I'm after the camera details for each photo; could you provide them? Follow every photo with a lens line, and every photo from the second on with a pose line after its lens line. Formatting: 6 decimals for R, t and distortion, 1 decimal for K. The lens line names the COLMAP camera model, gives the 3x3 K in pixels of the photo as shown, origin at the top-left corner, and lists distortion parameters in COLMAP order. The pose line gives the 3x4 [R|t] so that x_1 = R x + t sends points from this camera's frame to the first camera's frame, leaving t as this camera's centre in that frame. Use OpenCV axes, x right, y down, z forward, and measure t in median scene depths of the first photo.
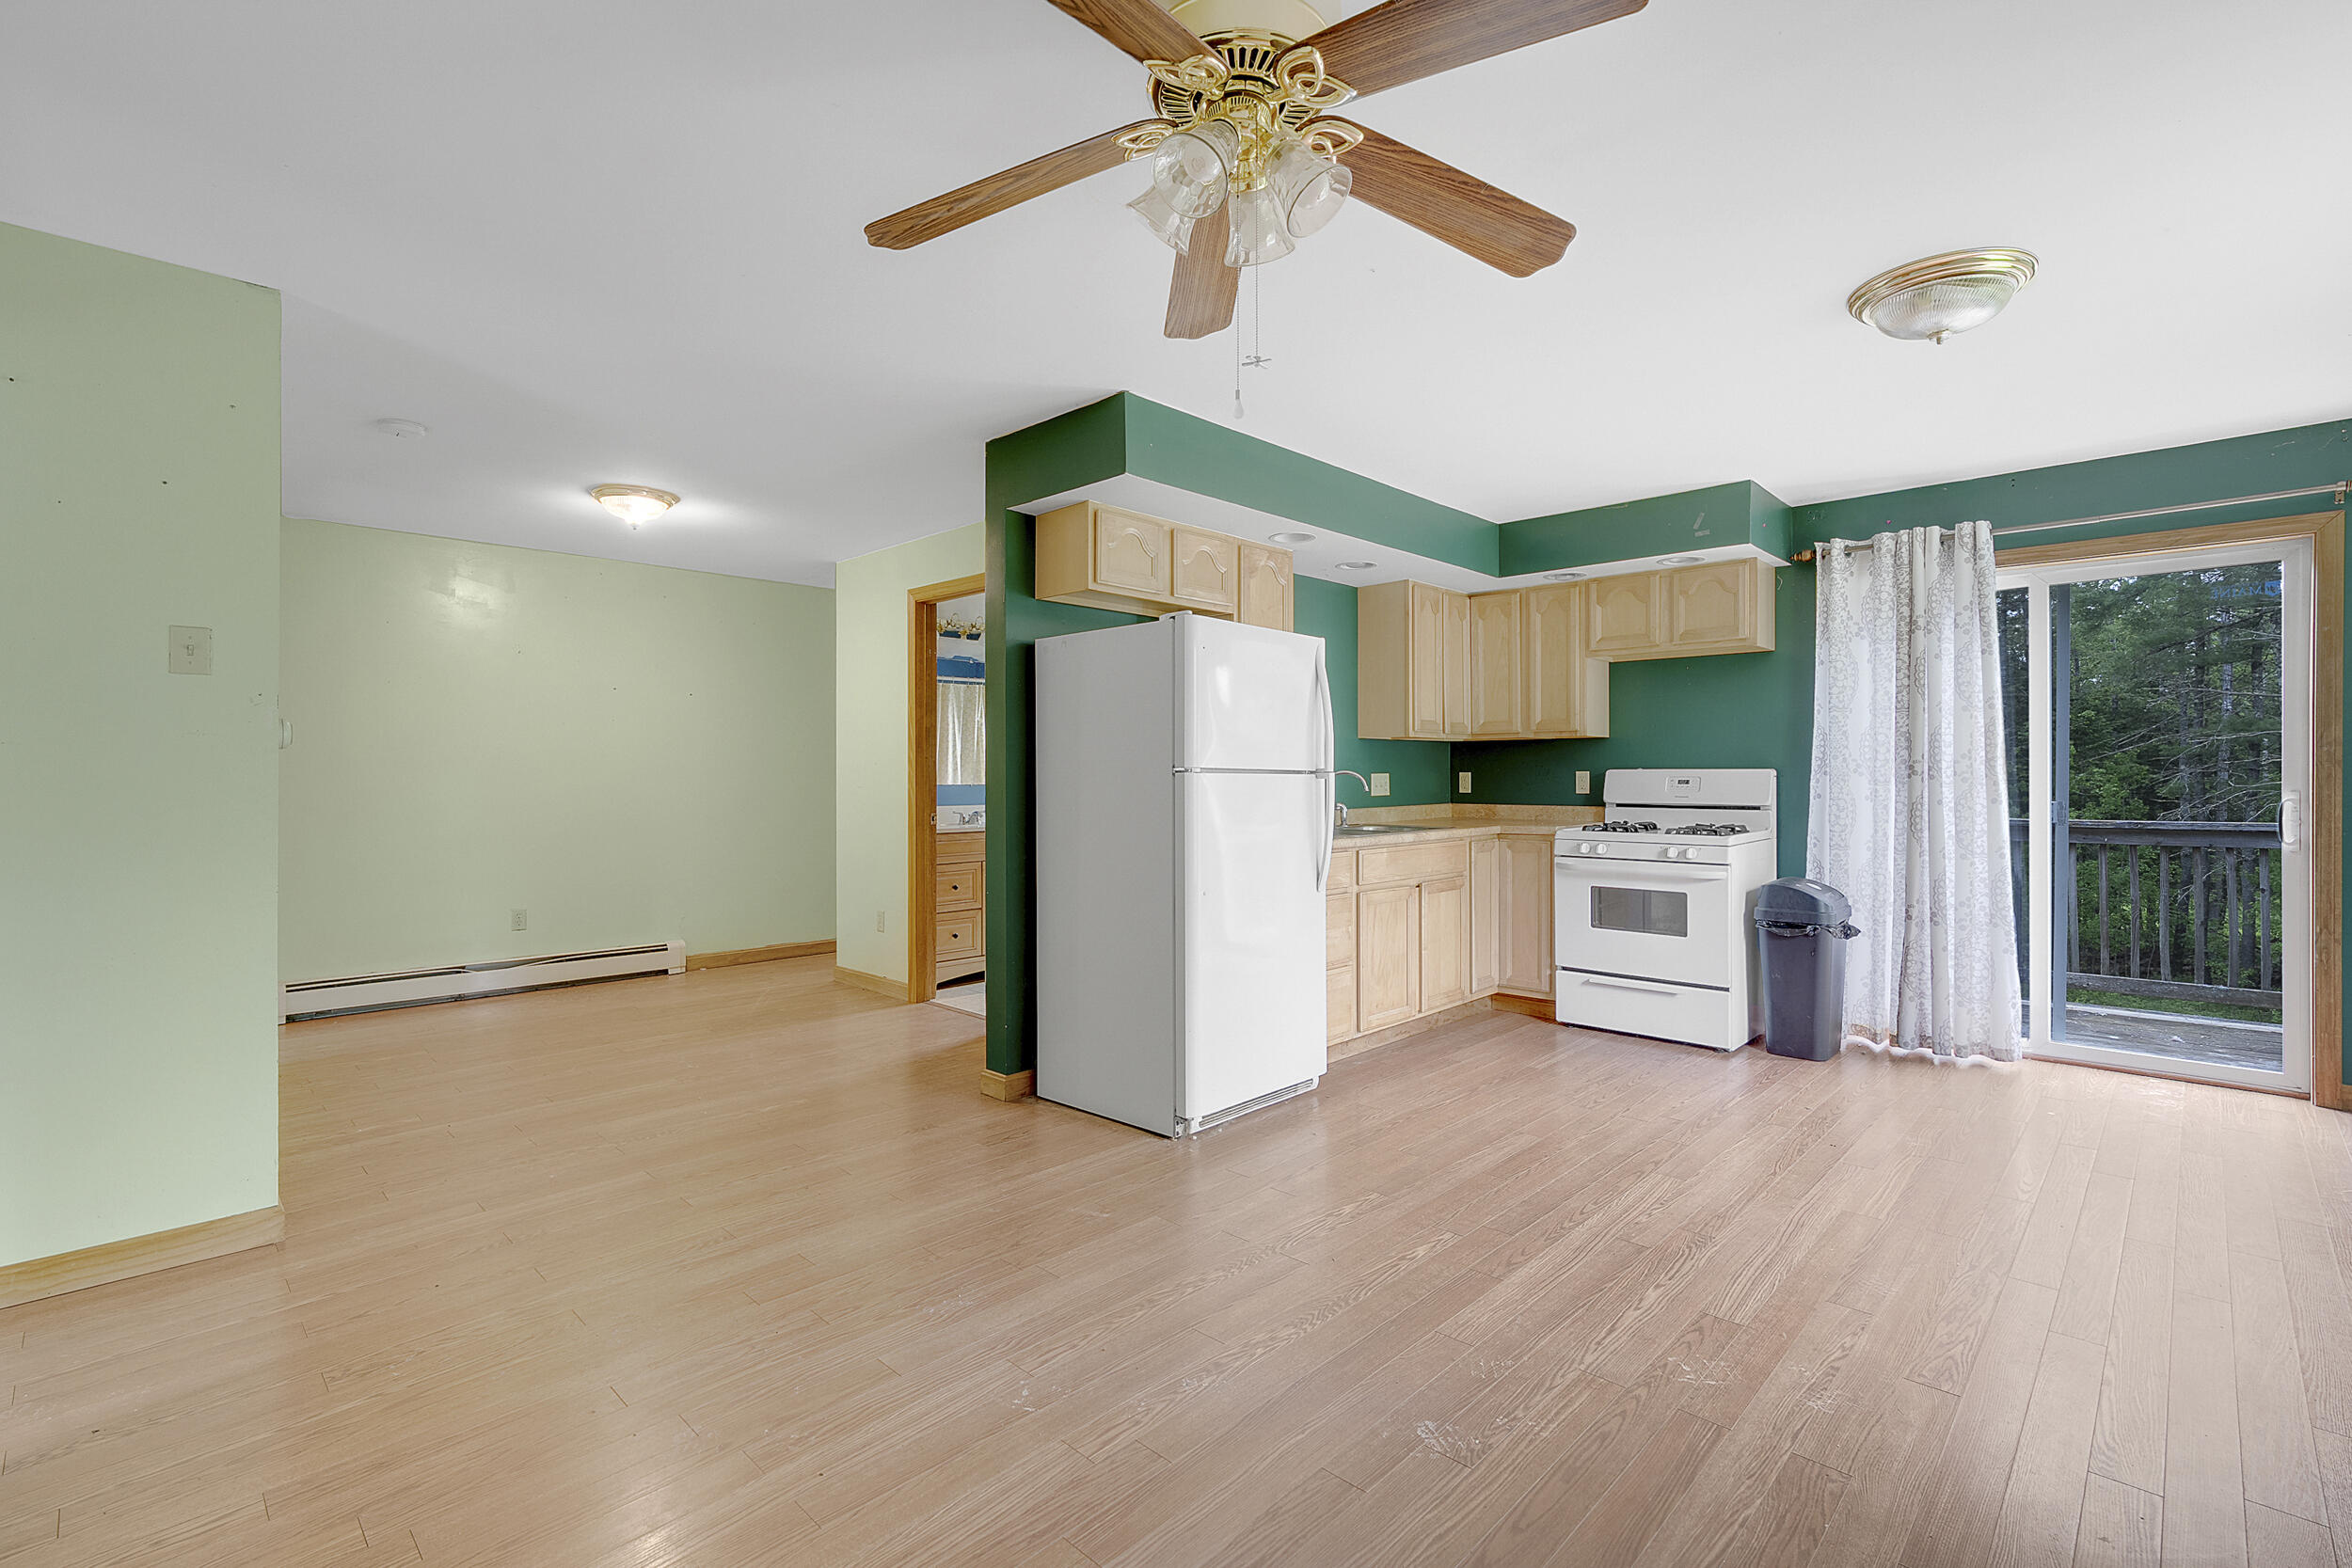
lens RADIAL K [[1080.7, 0, 1191.3], [0, 1080.7, 777.9], [0, 0, 1]] dist [-0.003443, 0.001375]
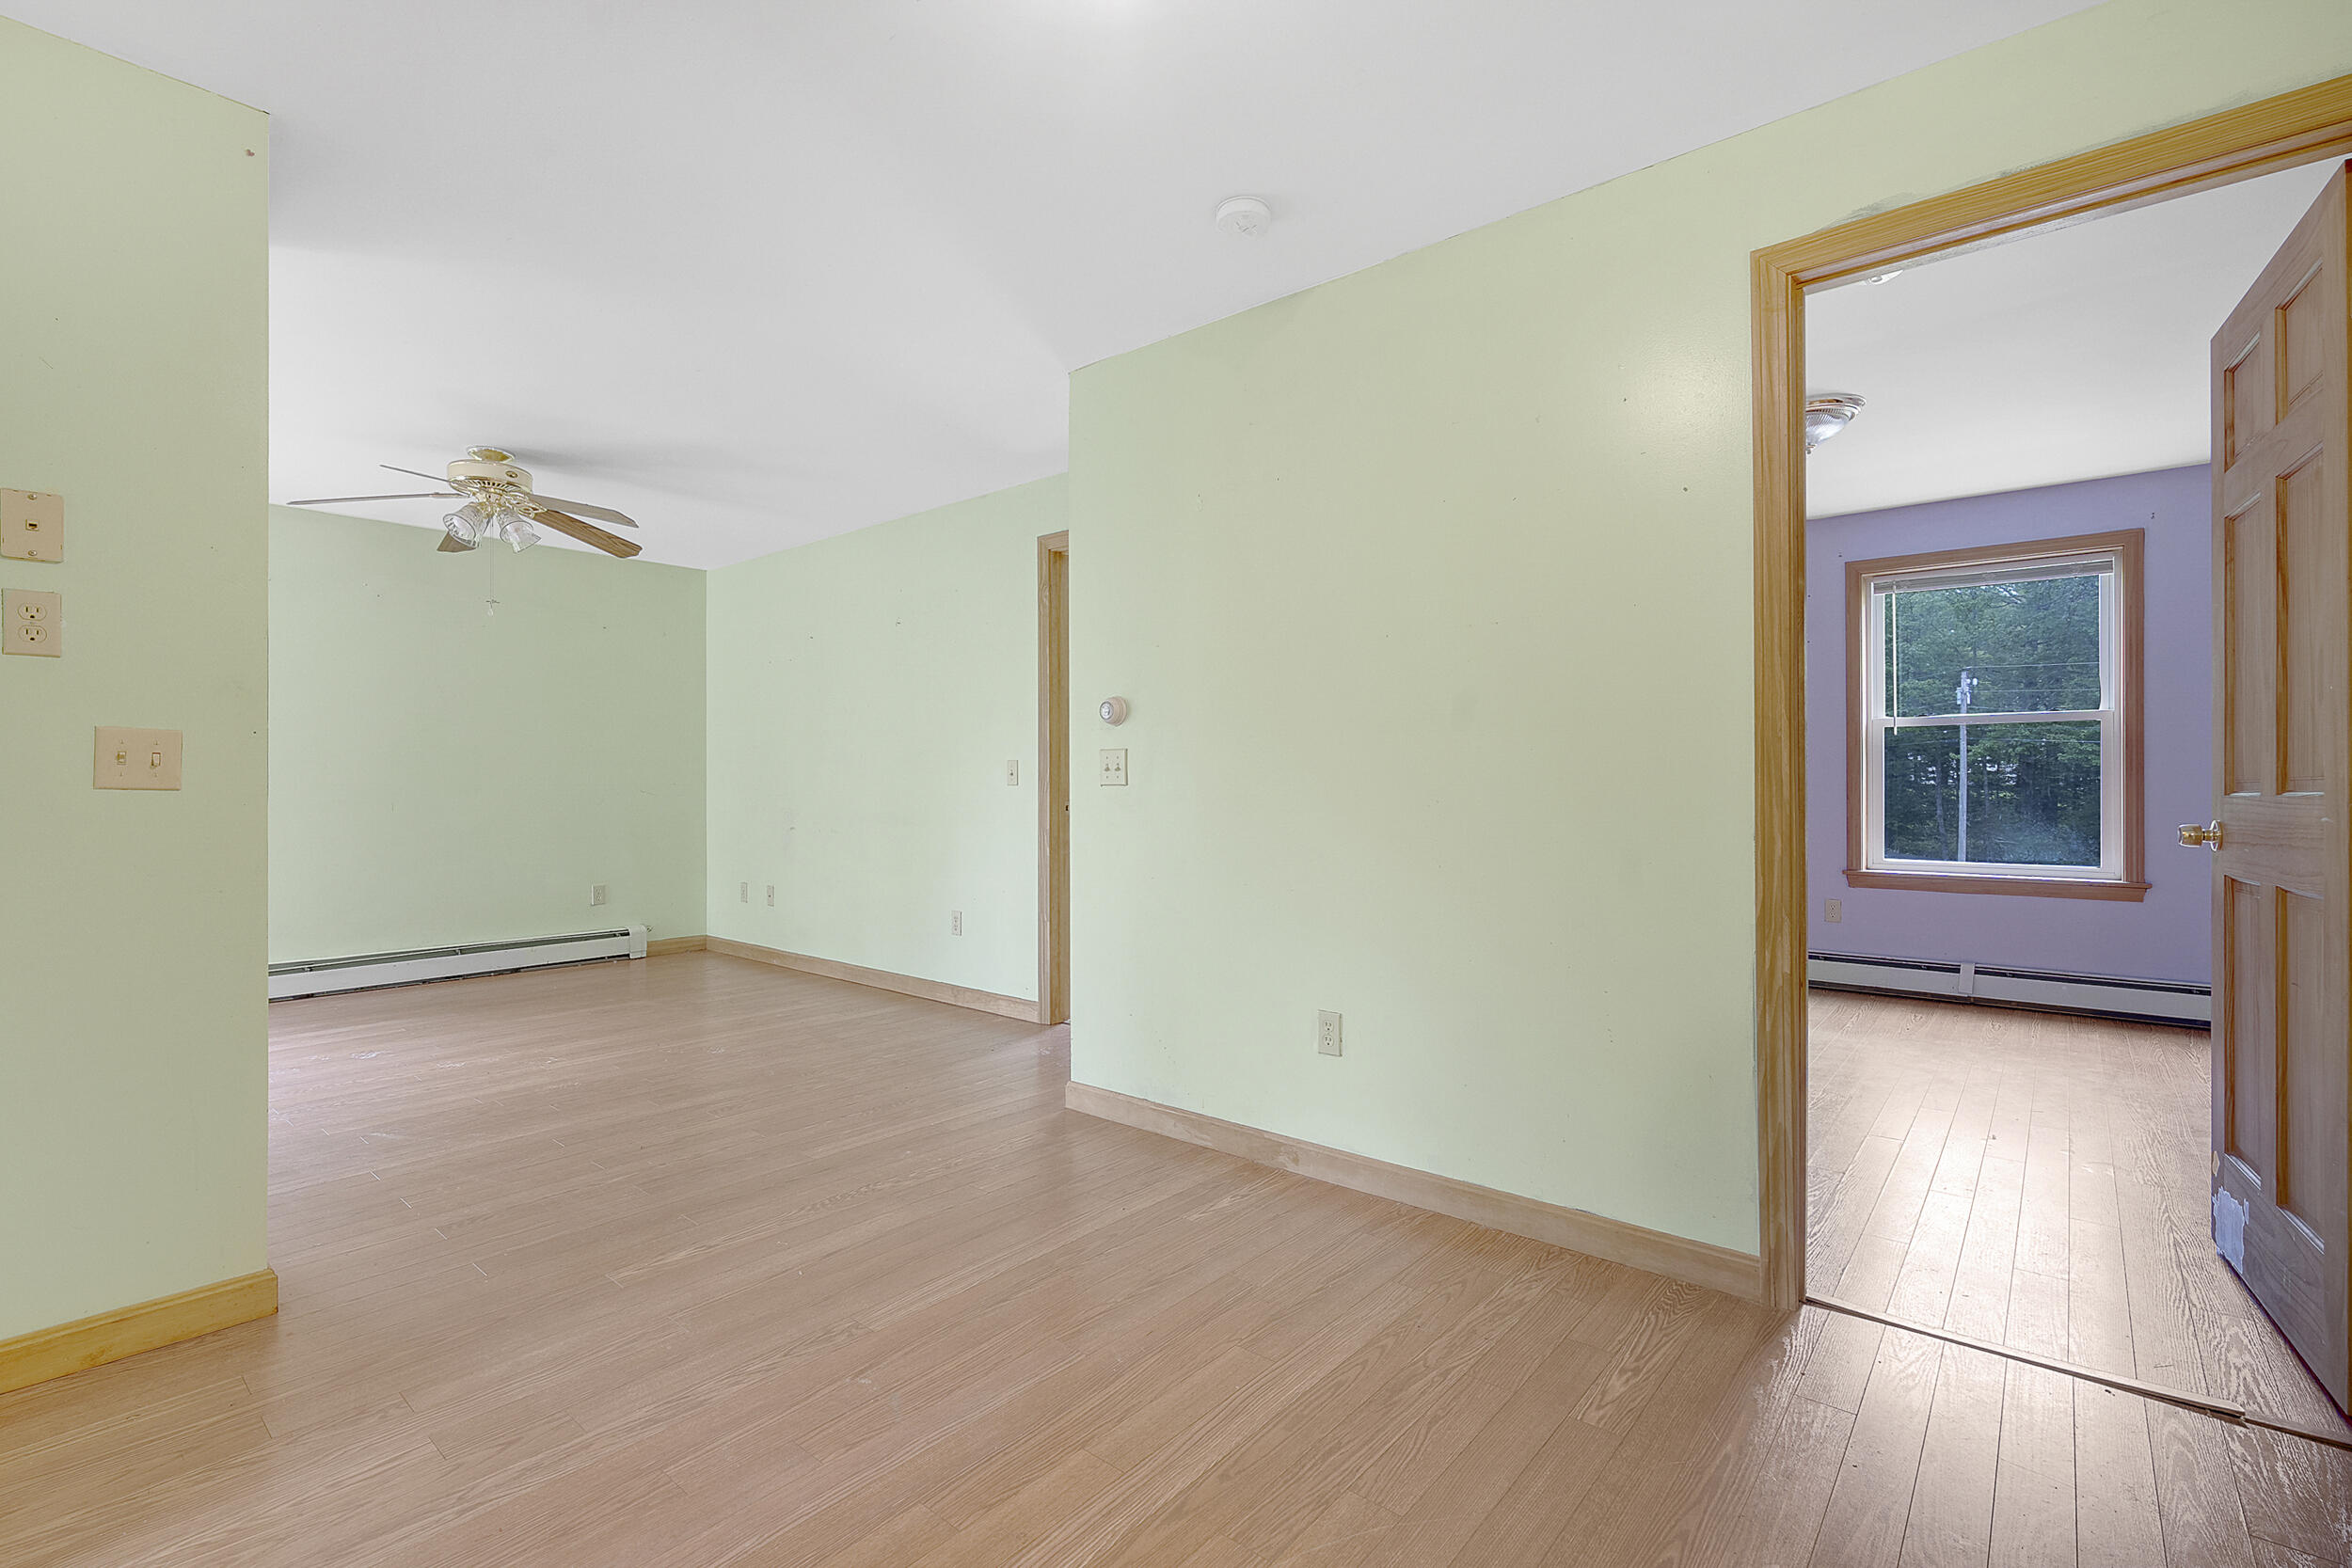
lens RADIAL K [[1080.7, 0, 1177.7], [0, 1080.7, 784.8], [0, 0, 1]] dist [-0.003443, 0.001375]
pose [[-0.997987, -0.000771, -0.063419, -0.686587], [-0.000942, 0.999996, 0.002665, 0.029858], [0.063417, 0.002720, -0.997983, 1.765340]]
